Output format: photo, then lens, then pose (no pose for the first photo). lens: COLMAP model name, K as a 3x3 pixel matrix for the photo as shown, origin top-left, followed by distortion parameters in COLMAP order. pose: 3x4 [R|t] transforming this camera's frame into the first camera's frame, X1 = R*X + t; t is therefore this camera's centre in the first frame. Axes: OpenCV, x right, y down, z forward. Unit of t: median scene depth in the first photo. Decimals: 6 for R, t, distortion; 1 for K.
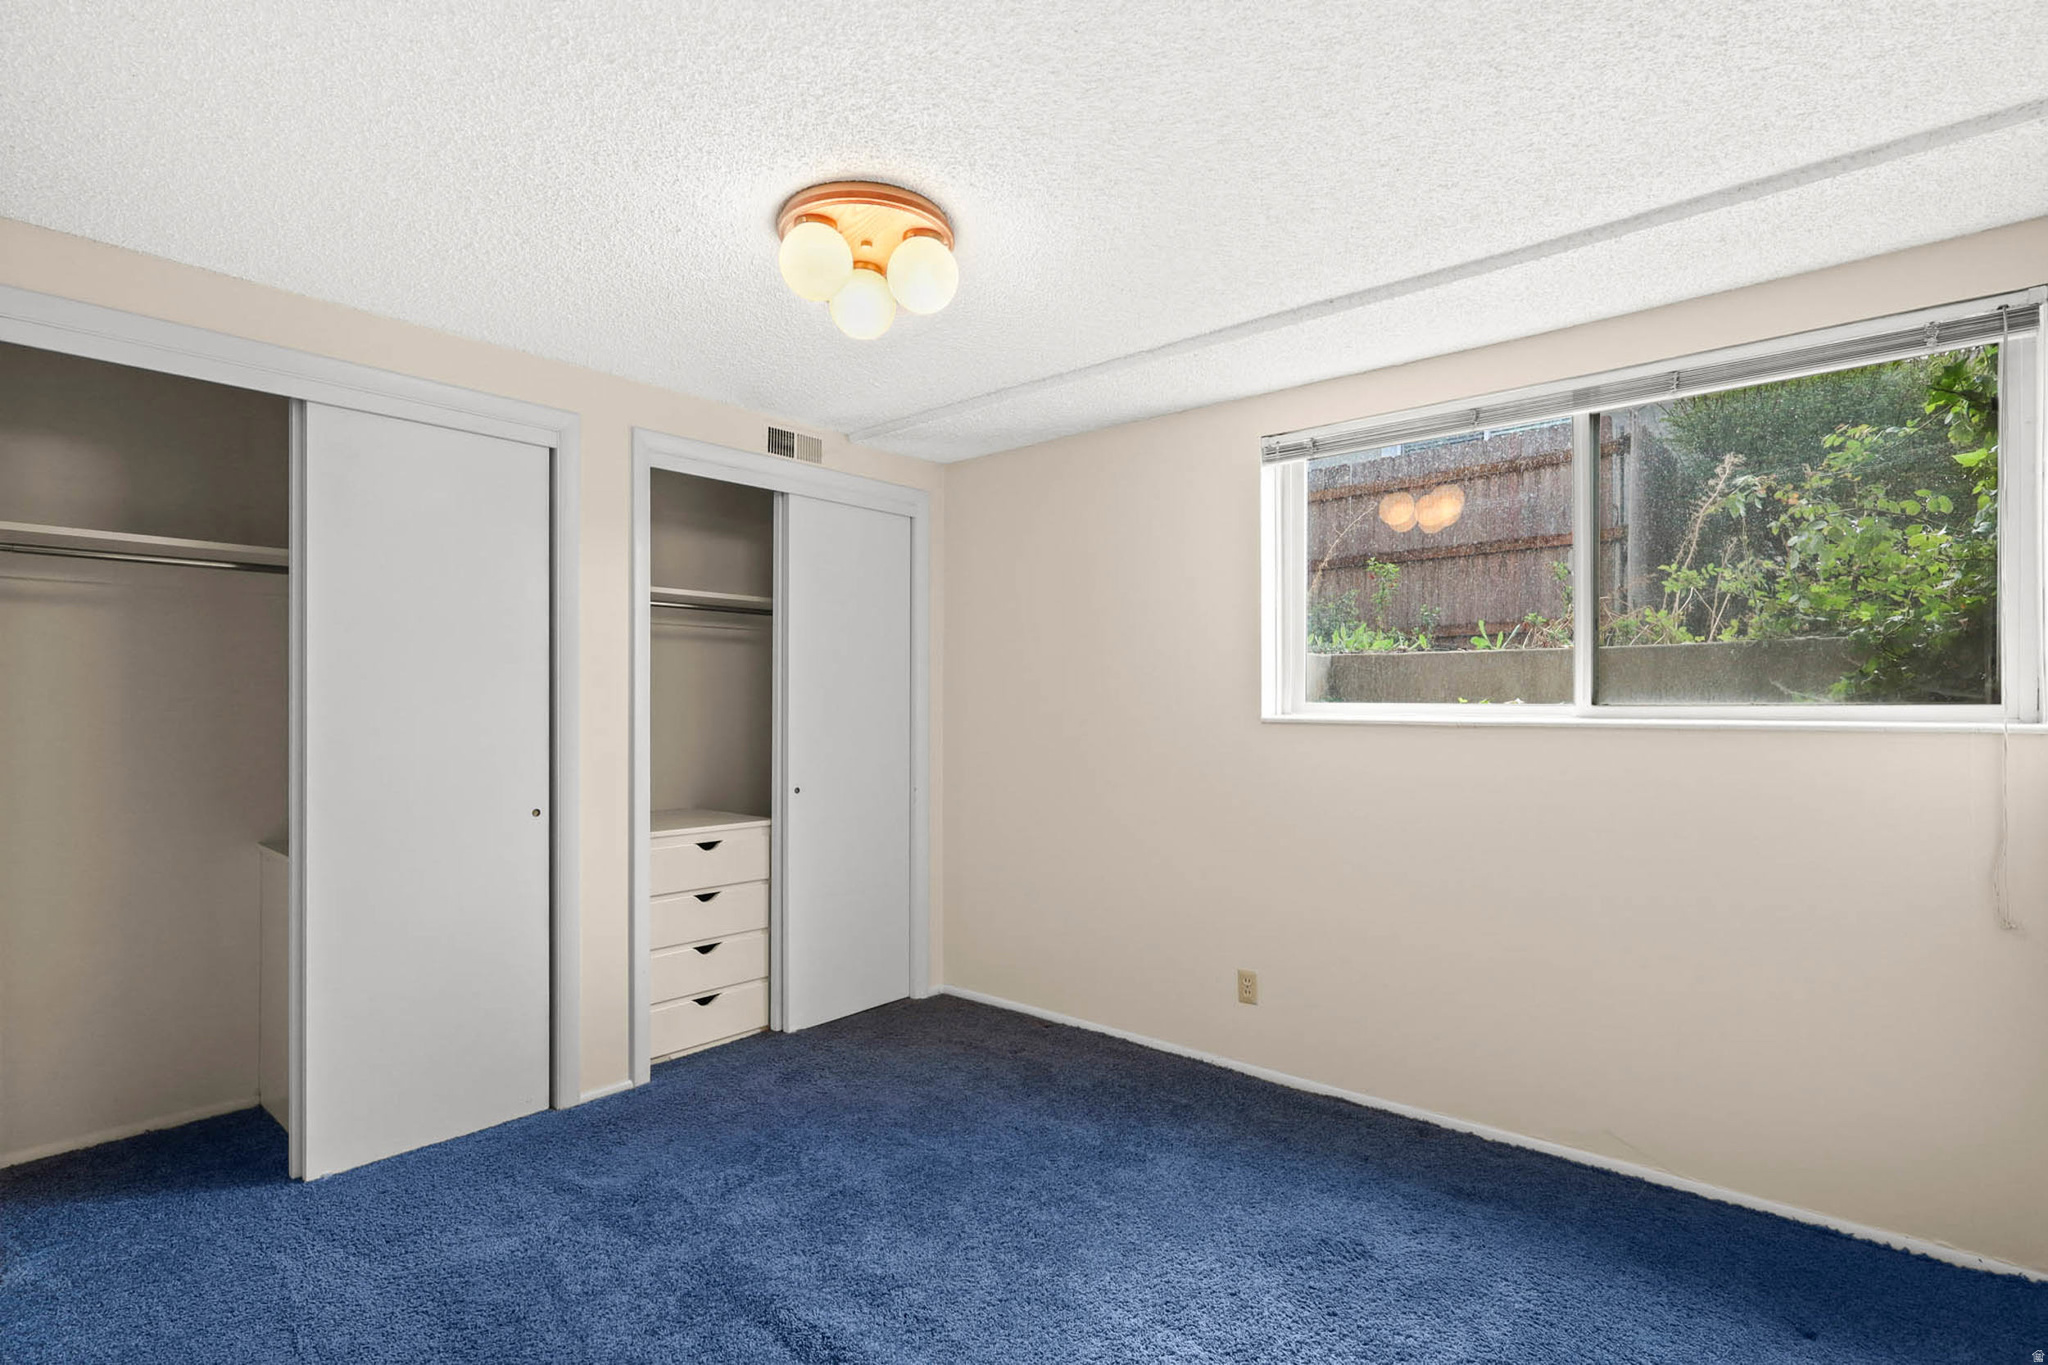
lens RADIAL K [[958.9, 0, 1019.2], [0, 958.9, 697.9], [0, 0, 1]] dist [-0.003024, 0.000985]
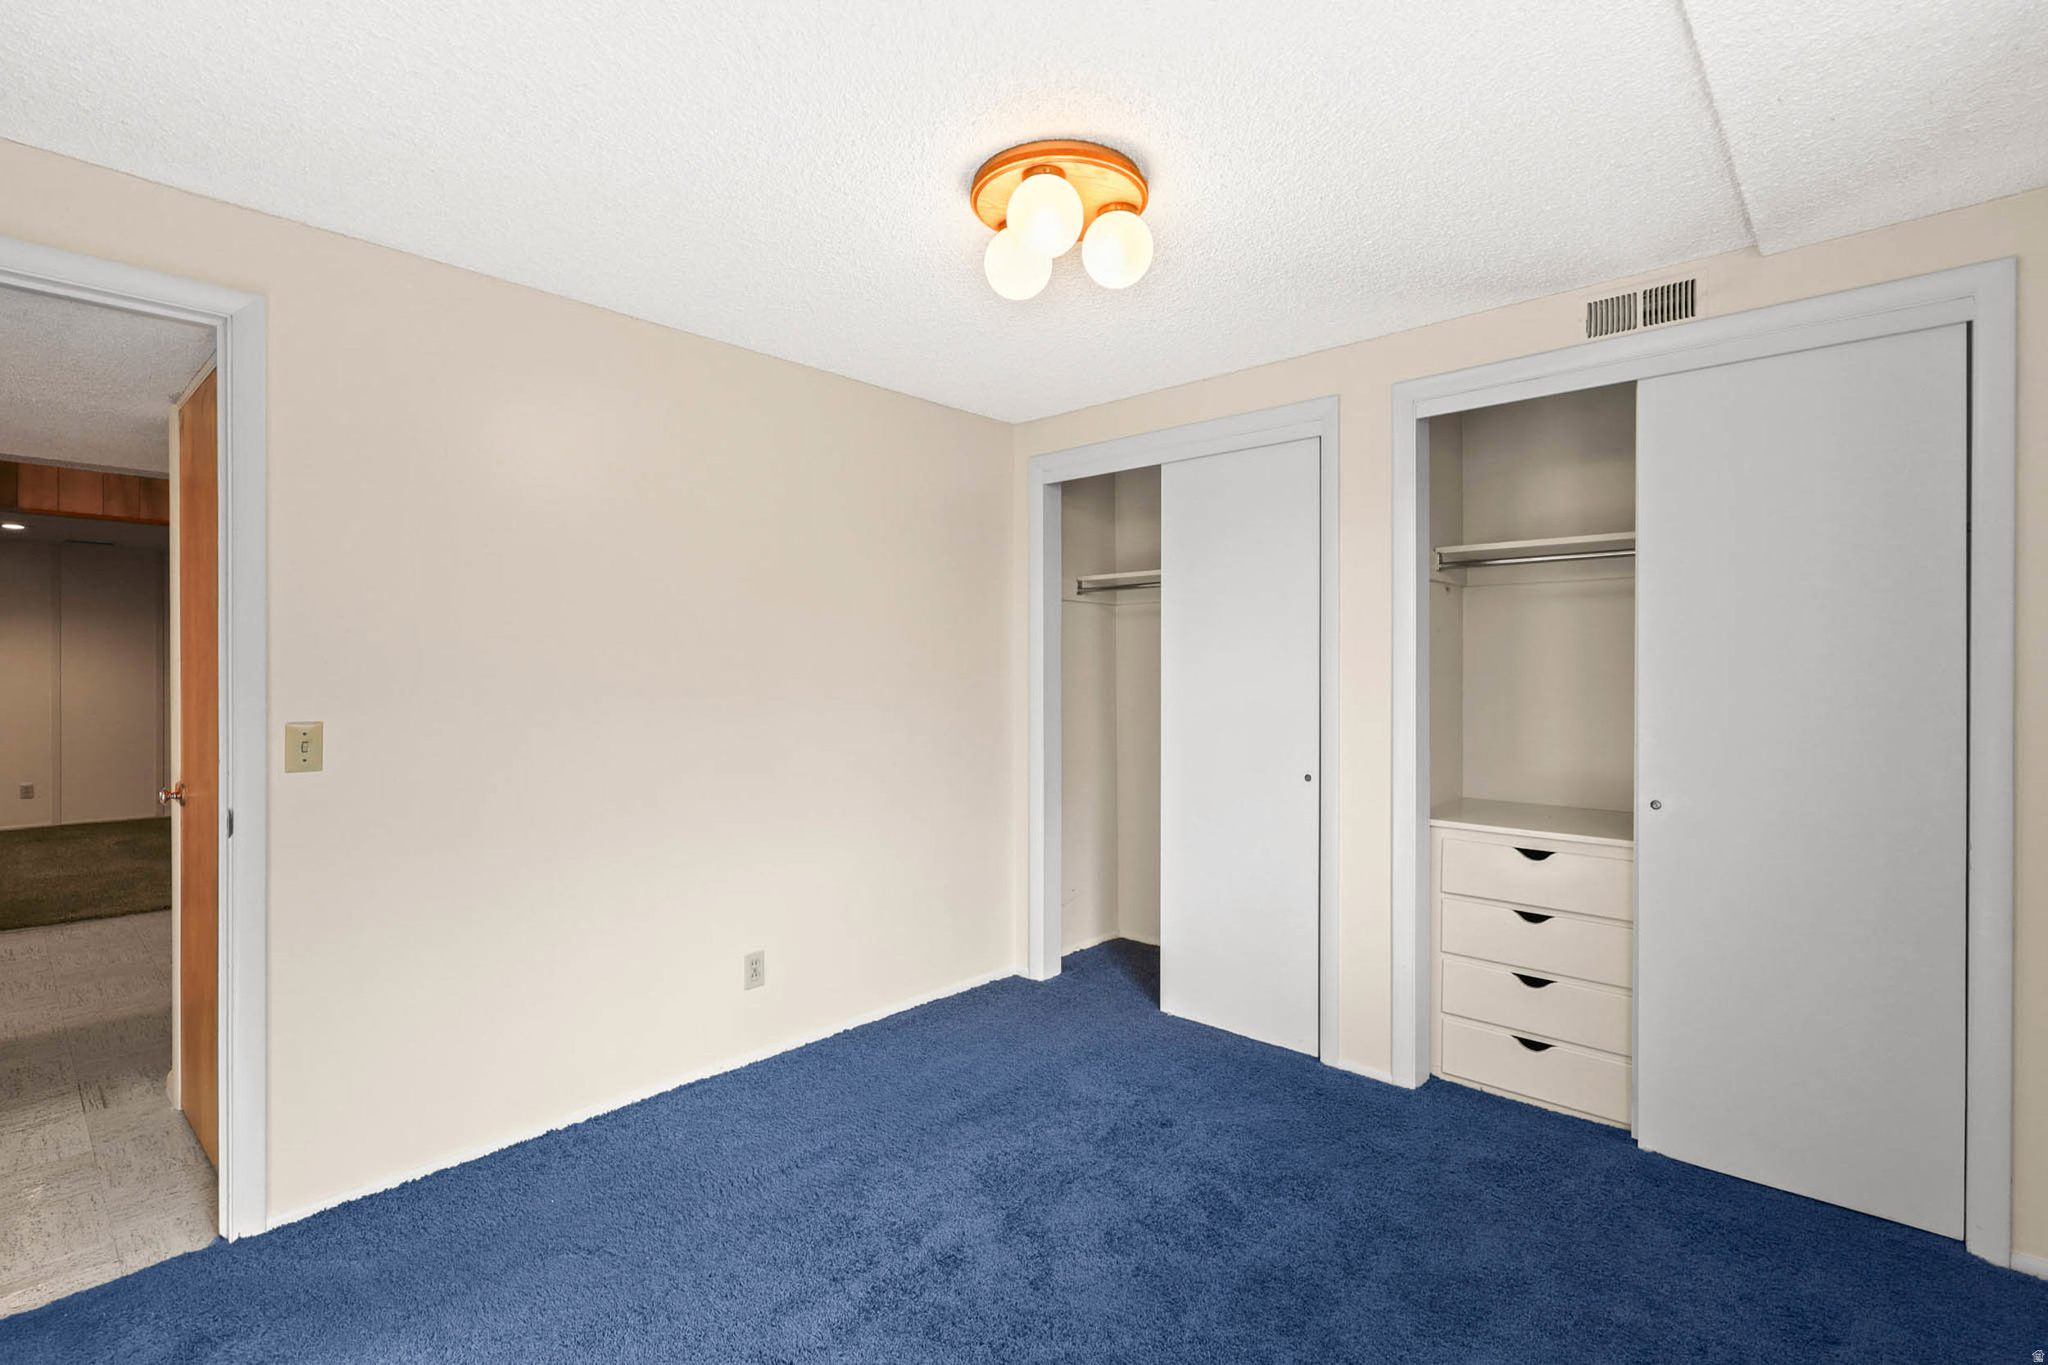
lens RADIAL K [[958.9, 0, 1018.8], [0, 958.9, 669.1], [0, 0, 1]] dist [-0.003024, 0.000985]
pose [[-0.021808, 0.000444, -0.999762, 0.495940], [0.004168, 0.999991, 0.000353, -0.003796], [0.999753, -0.004160, -0.021810, 0.590683]]
